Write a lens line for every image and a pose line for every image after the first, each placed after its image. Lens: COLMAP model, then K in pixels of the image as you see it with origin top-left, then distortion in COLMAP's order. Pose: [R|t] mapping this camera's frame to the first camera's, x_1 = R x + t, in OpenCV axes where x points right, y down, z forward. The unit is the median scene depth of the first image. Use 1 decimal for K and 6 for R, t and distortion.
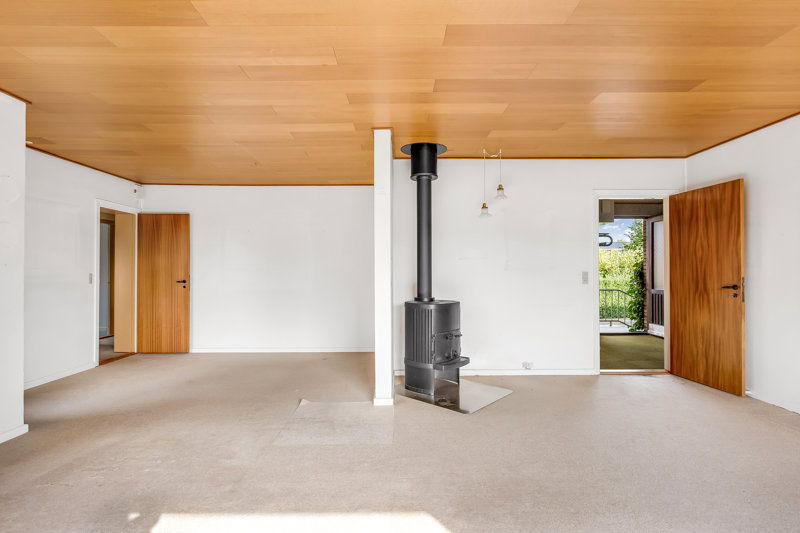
lens RADIAL K [[385.3, 0, 400.6], [0, 385.3, 266.2], [0, 0, 1]] dist [0.003131, -0.000313]
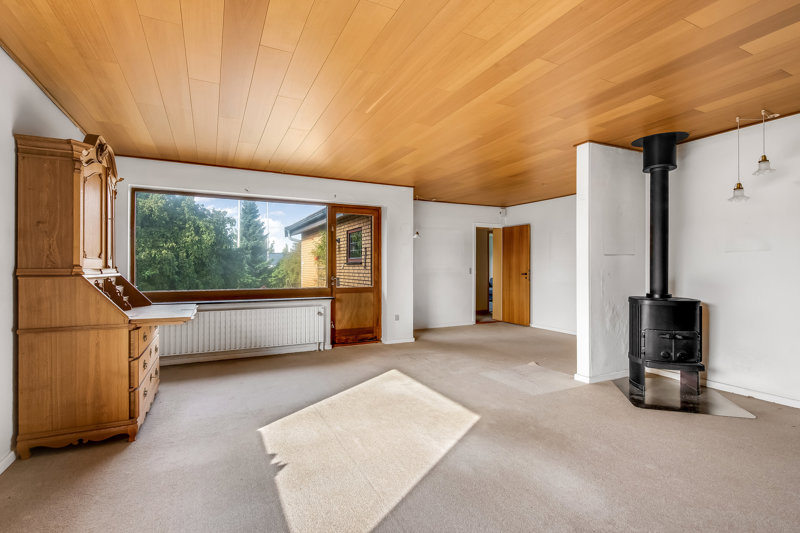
lens RADIAL K [[377.9, 0, 398.4], [0, 377.9, 266.8], [0, 0, 1]] dist [0.000728, -0.000244]
pose [[0.436603, 0.001647, -0.899653, 0.614663], [0.011014, 0.999914, 0.007175, -0.001136], [0.899587, -0.013042, 0.436547, 0.005147]]
